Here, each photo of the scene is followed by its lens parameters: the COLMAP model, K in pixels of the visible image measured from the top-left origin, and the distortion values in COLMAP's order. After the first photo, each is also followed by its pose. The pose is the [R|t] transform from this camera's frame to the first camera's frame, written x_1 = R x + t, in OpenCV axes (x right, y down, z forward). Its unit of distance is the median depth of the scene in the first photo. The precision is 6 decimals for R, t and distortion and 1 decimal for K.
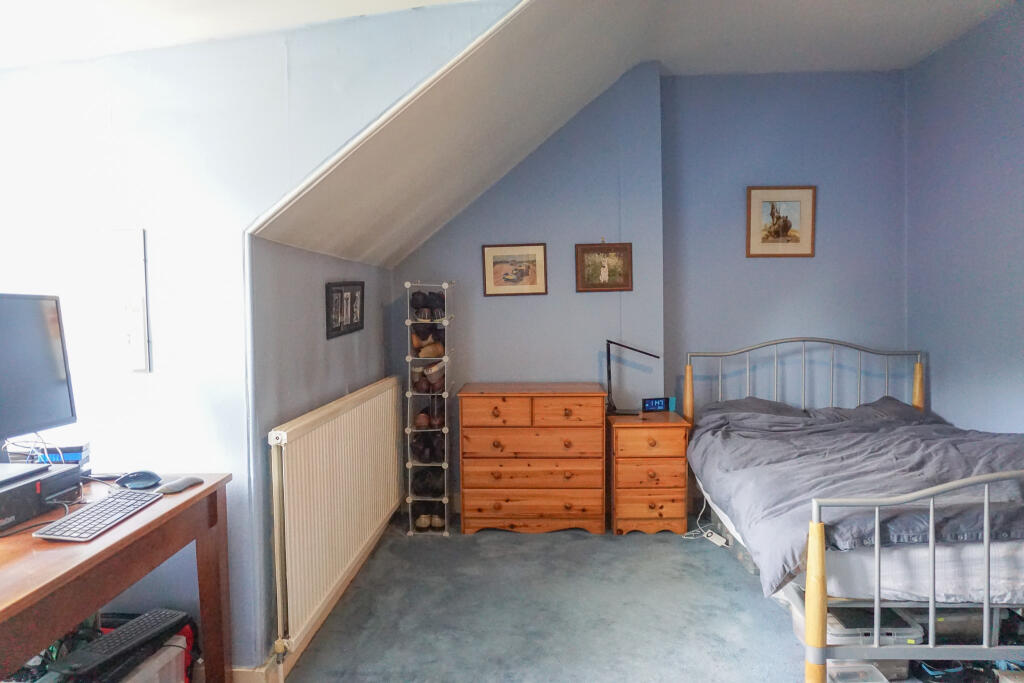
lens RADIAL K [[685.7, 0, 512.9], [0, 685.7, 338.7], [0, 0, 1]] dist [-0.050223, 0.035269]
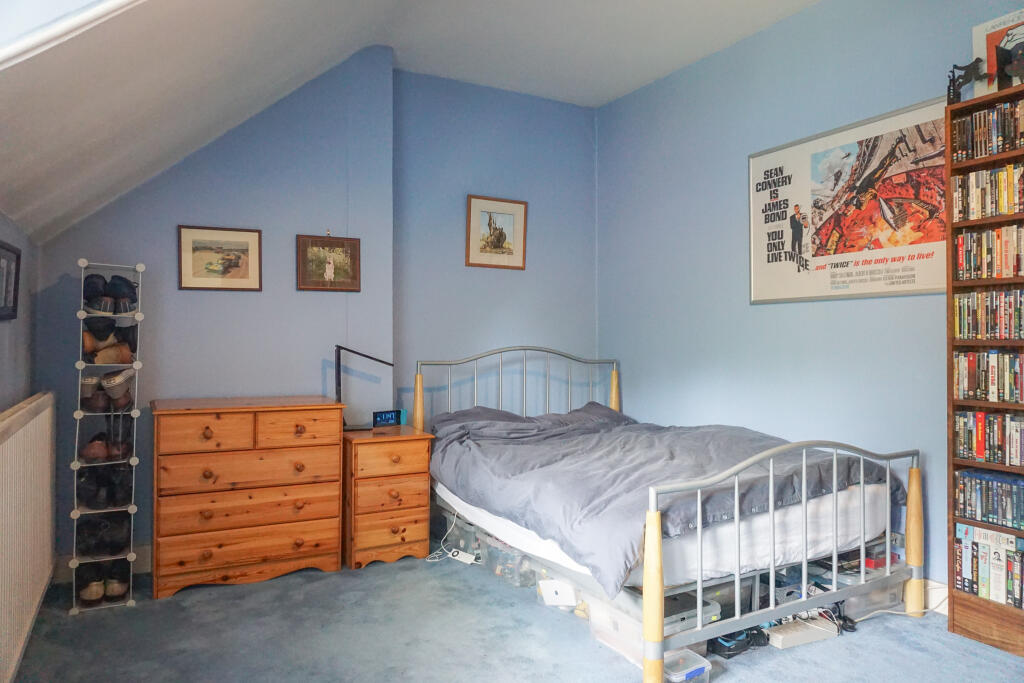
lens RADIAL K [[685.7, 0, 512.1], [0, 685.7, 337.5], [0, 0, 1]] dist [-0.050223, 0.035269]
pose [[0.850822, 0.018749, 0.525119, -0.136525], [0.008720, 0.998722, -0.049787, 0.038984], [-0.525381, 0.046939, 0.849571, 0.149219]]
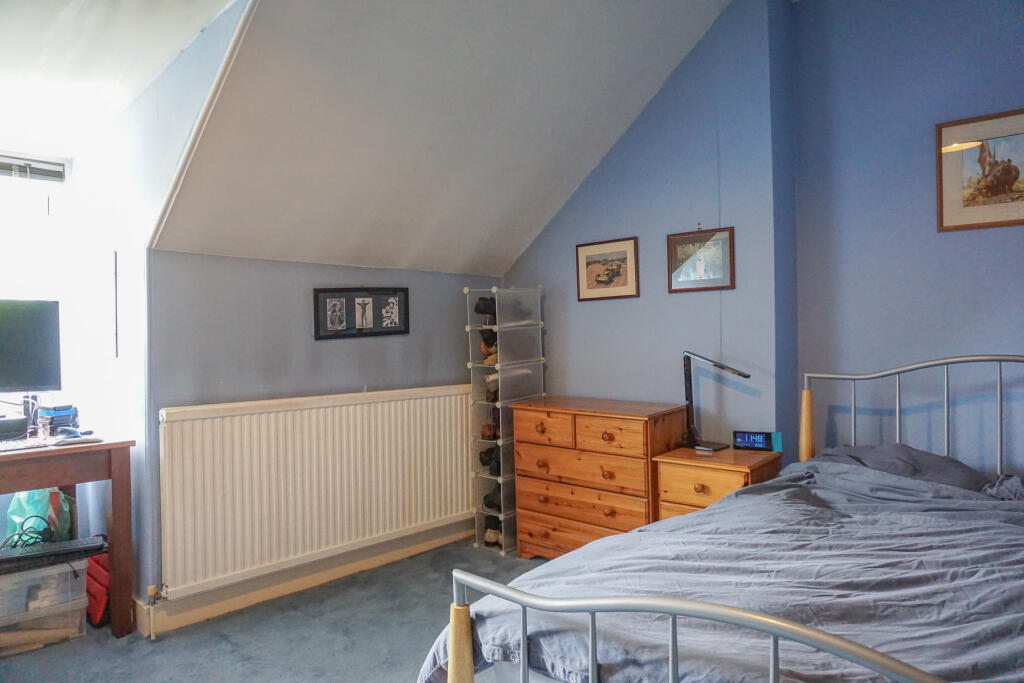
lens RADIAL K [[685.7, 0, 516.8], [0, 685.7, 336.4], [0, 0, 1]] dist [-0.050223, 0.035269]
pose [[0.762219, 0.006637, -0.647286, 0.525589], [-0.028781, 0.999306, -0.023645, 0.009053], [0.646680, 0.036652, 0.761881, 0.285543]]
